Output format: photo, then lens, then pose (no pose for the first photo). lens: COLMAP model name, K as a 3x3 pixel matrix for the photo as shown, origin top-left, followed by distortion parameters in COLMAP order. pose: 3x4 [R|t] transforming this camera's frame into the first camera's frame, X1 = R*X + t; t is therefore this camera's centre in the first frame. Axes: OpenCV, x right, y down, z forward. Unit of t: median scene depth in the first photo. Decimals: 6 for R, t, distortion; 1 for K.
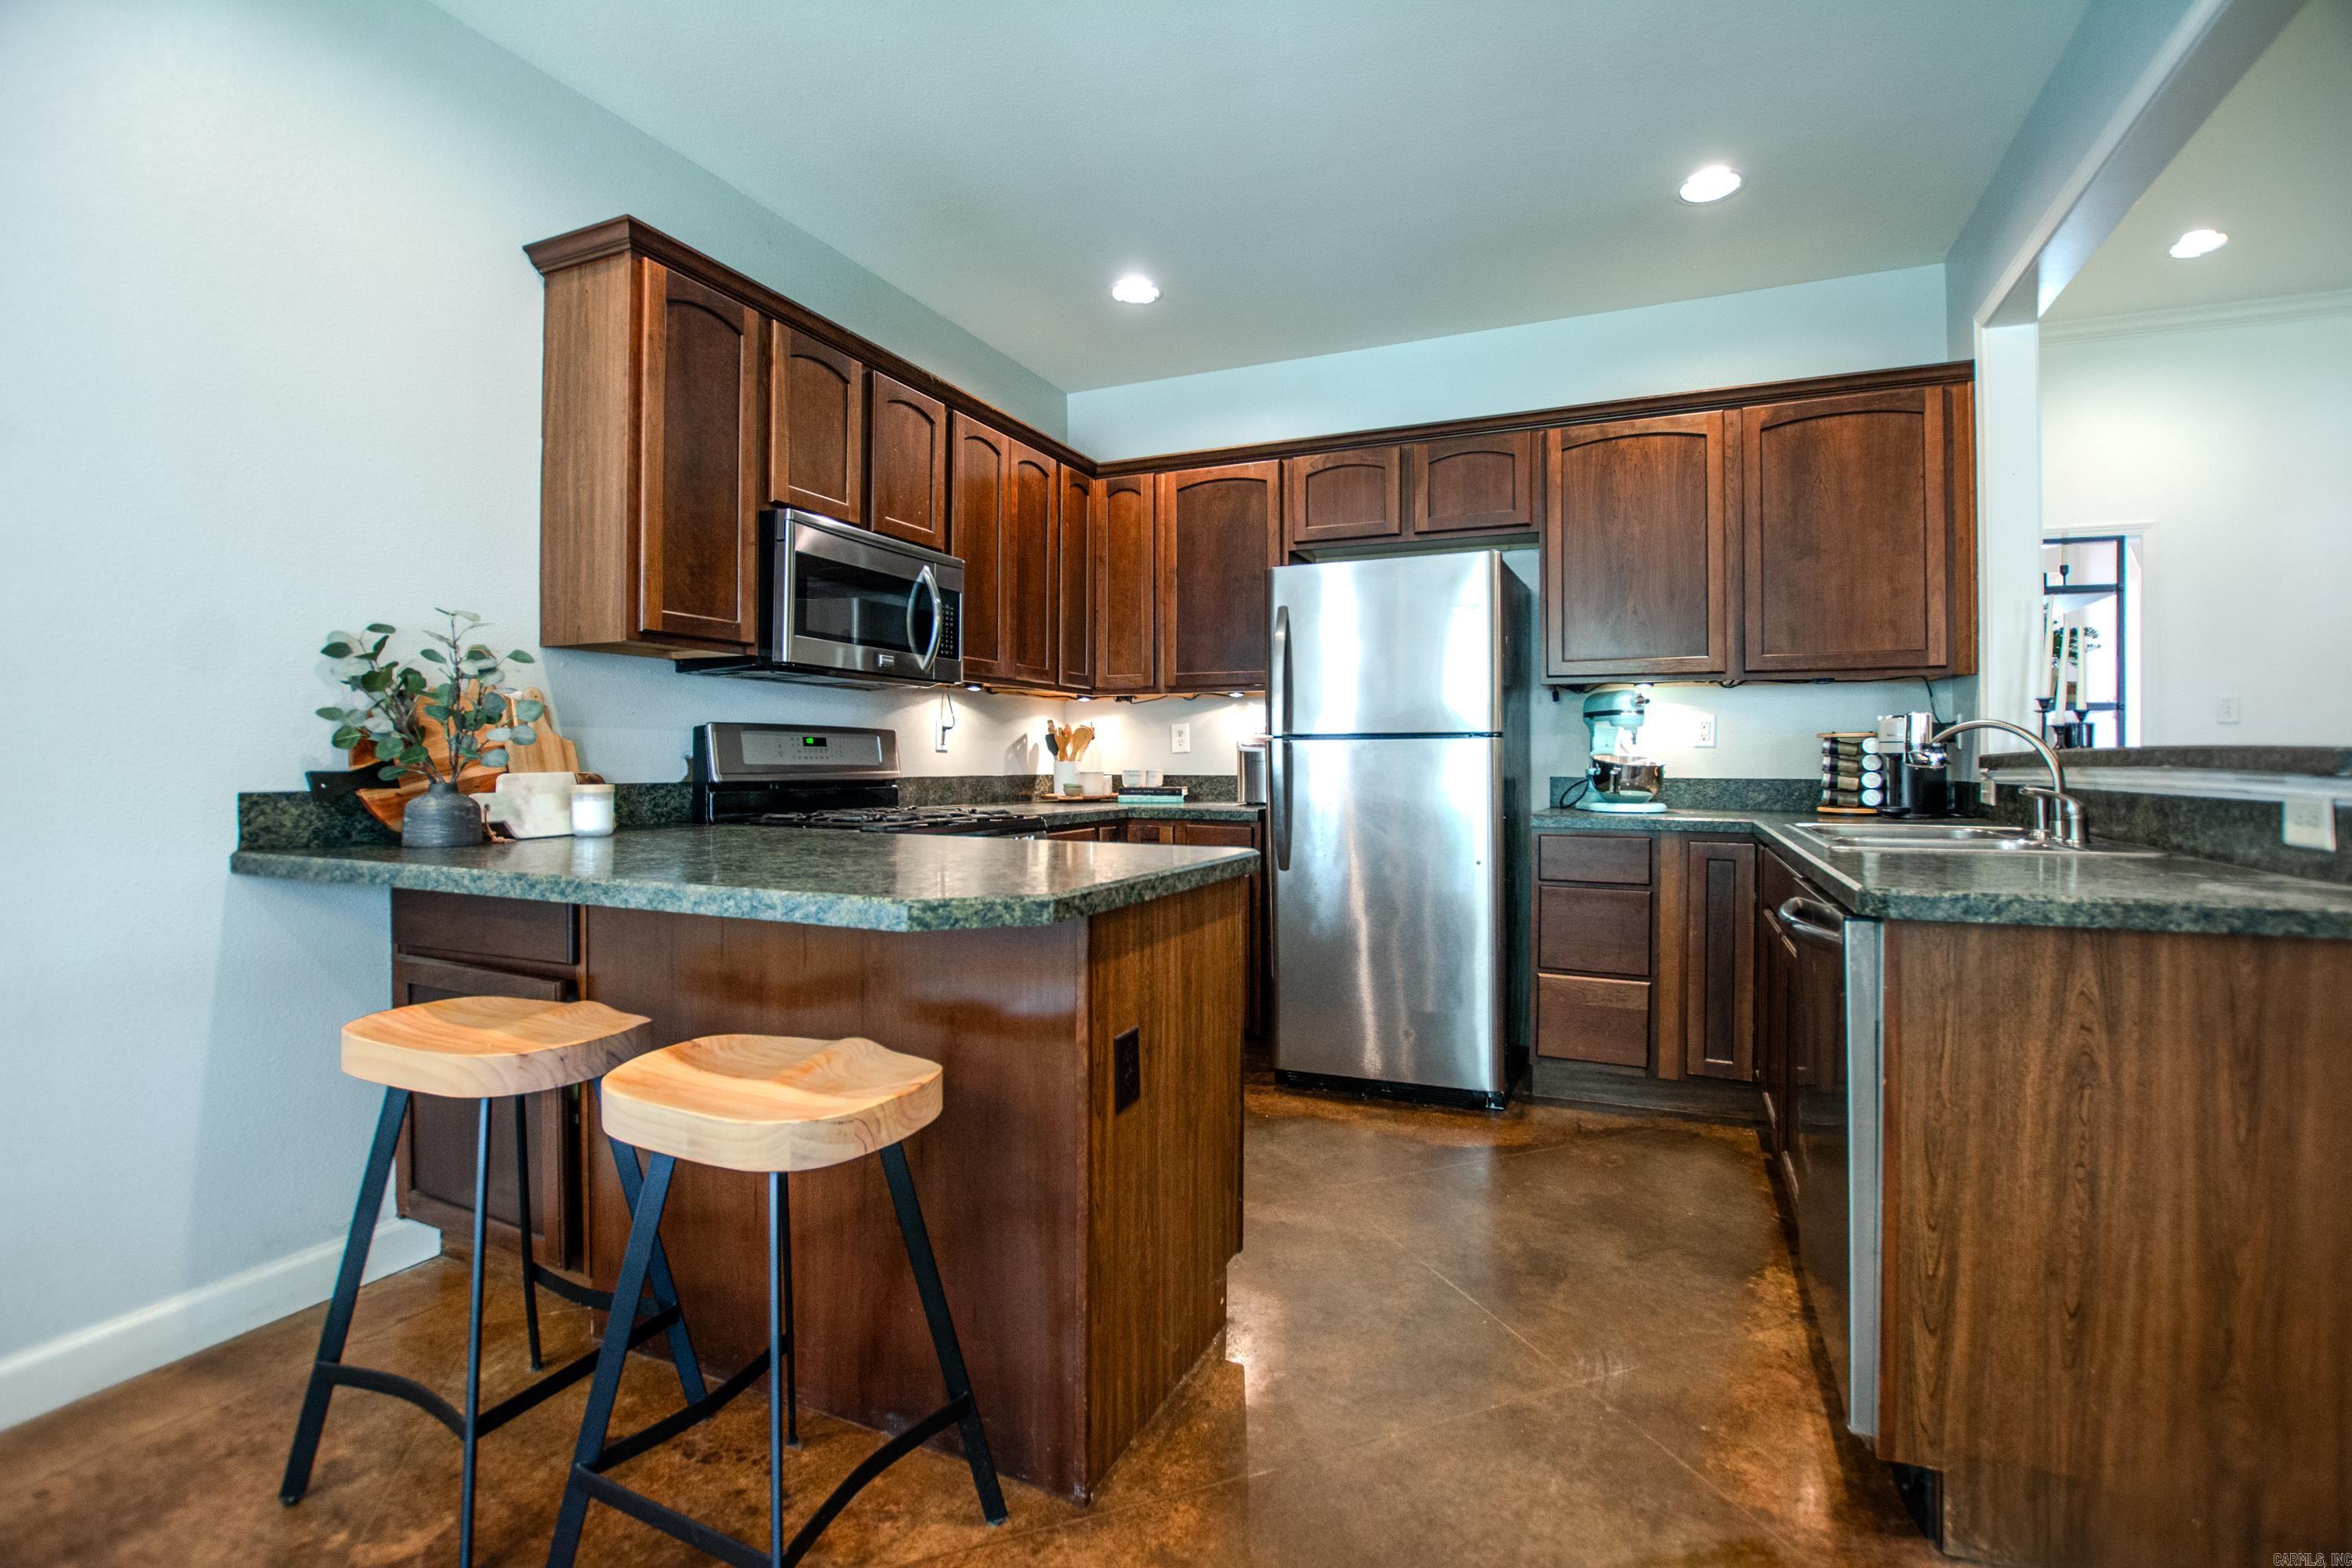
lens RADIAL K [[1045.4, 0, 1190.3], [0, 1045.4, 772.1], [0, 0, 1]] dist [-0.025824, 0.005976]
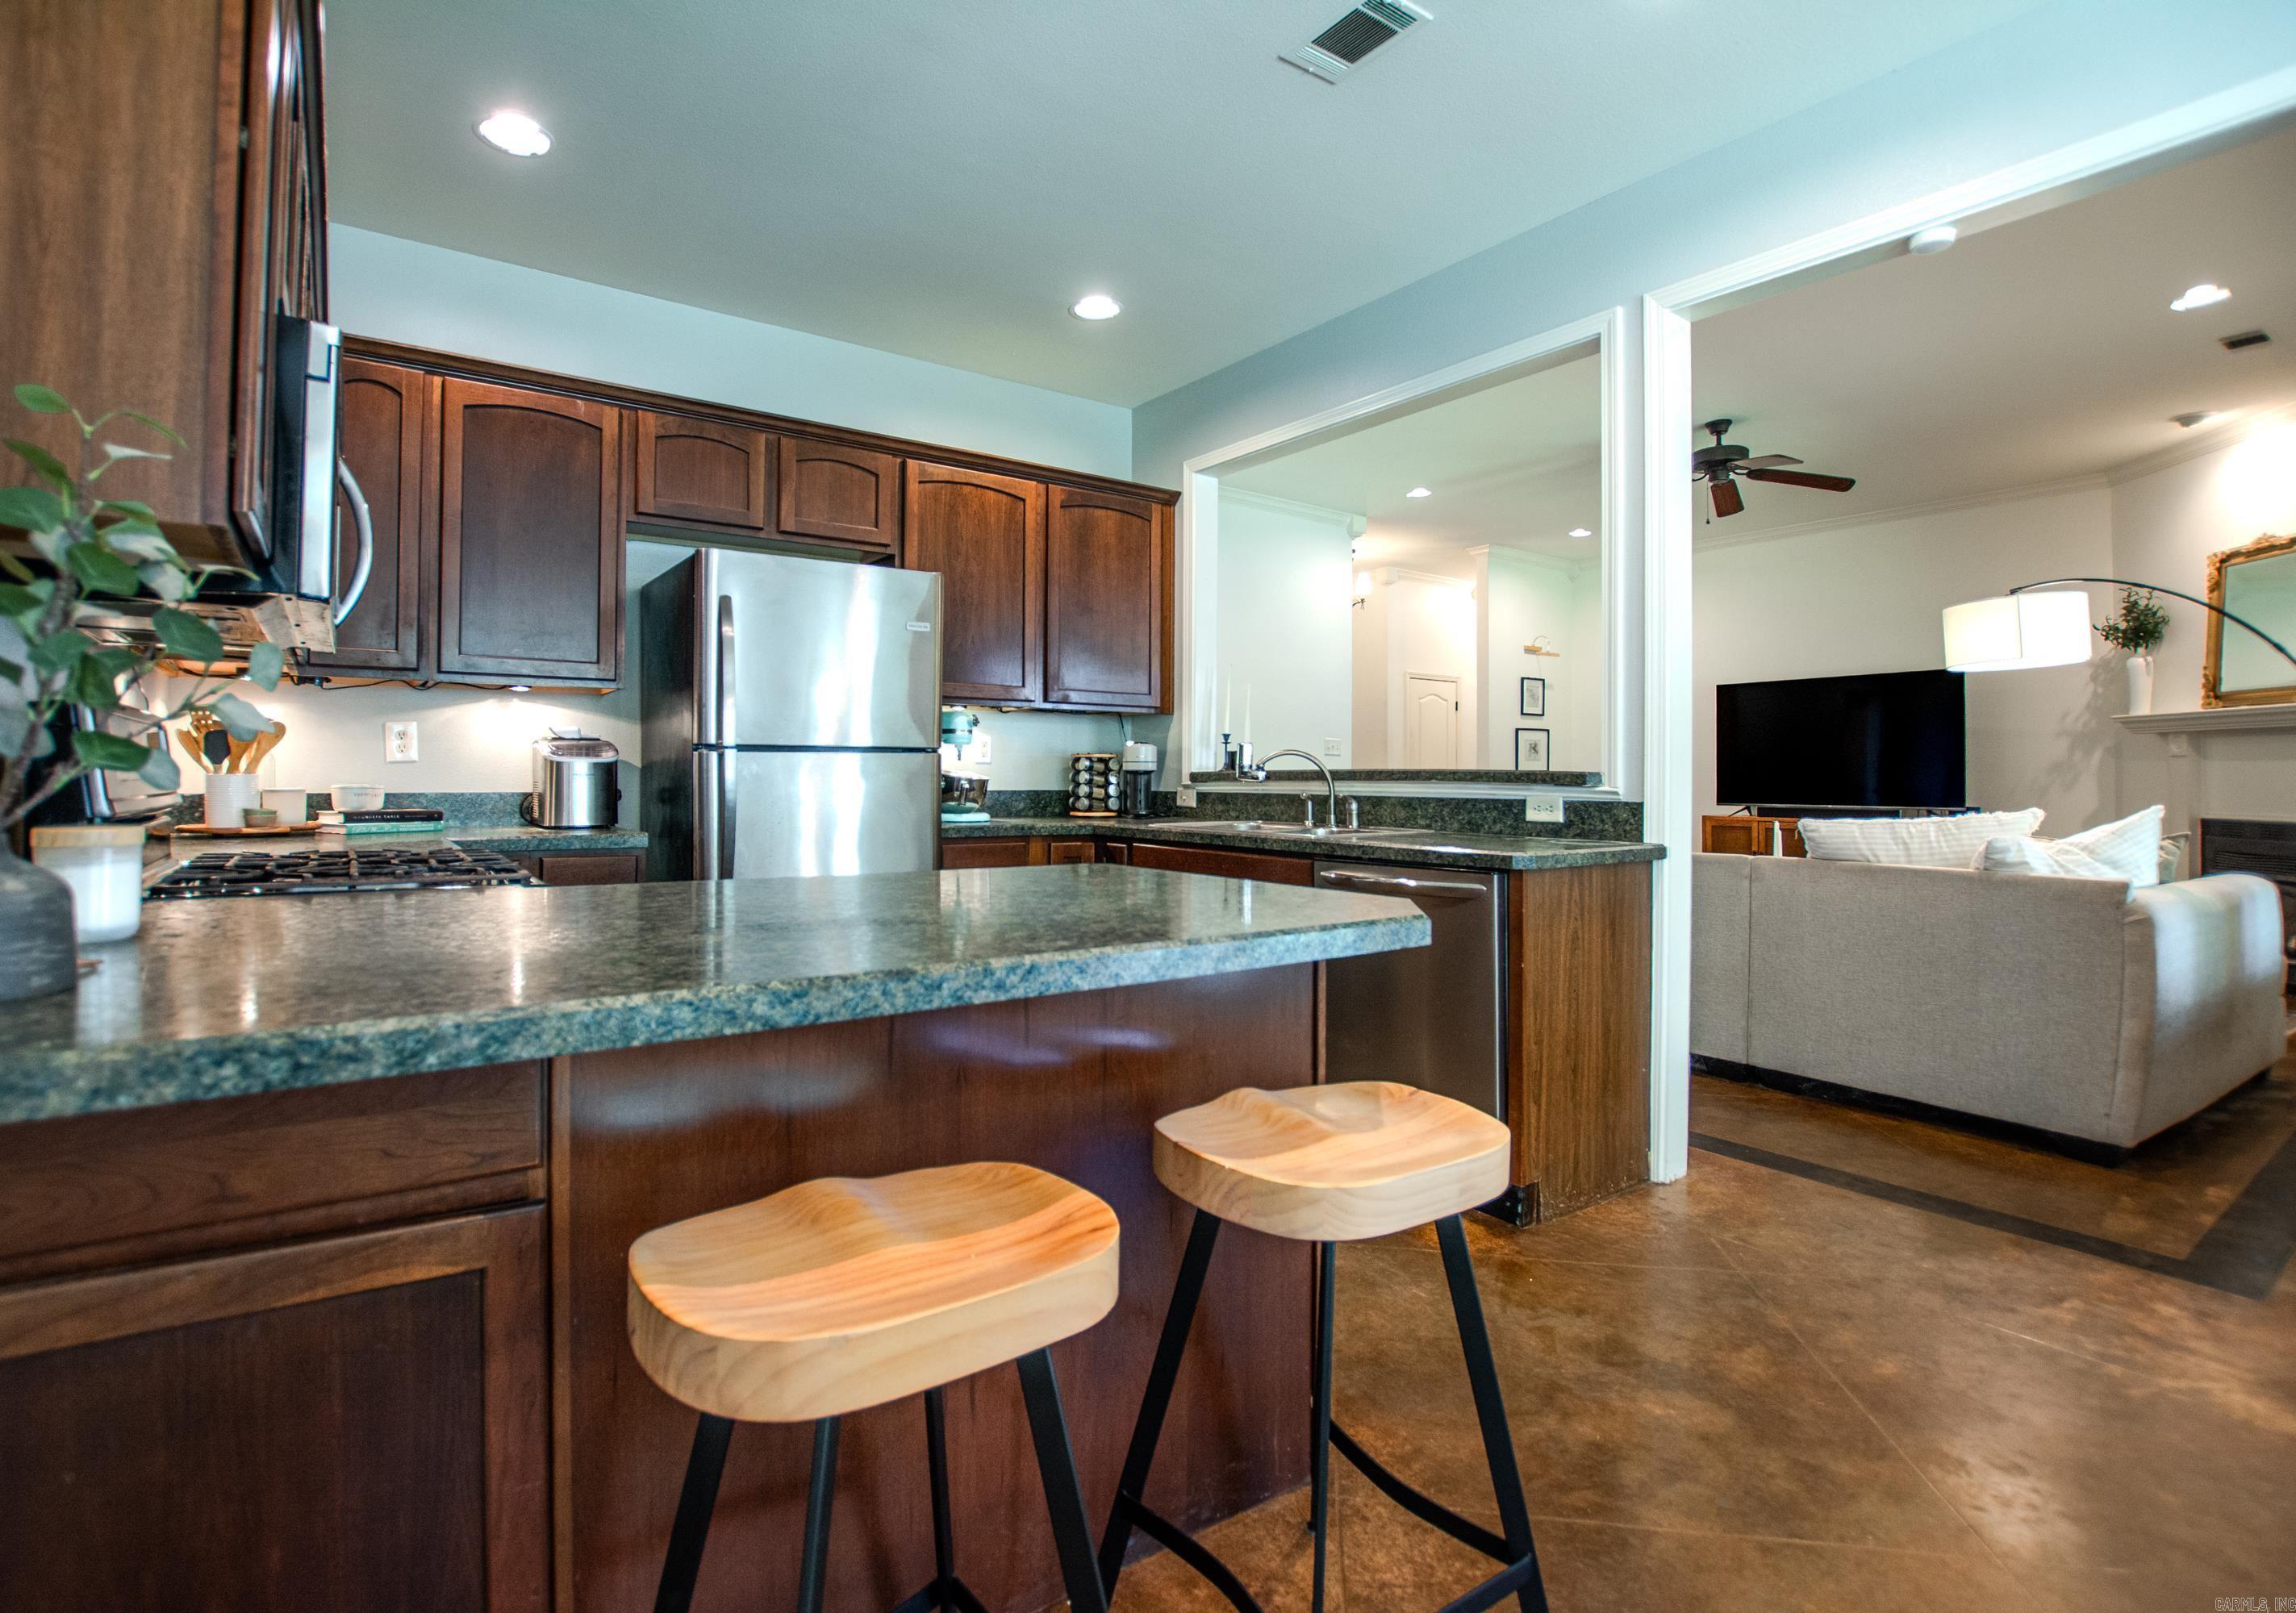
lens RADIAL K [[1131.1, 0, 1092.5], [0, 1131.1, 769.6], [0, 0, 1]] dist [-0.000448, -0.000043]
pose [[0.533201, 0.004979, 0.845974, -0.566532], [0.004707, 0.999950, -0.008852, -0.005950], [-0.845976, 0.008702, 0.533150, 0.257360]]
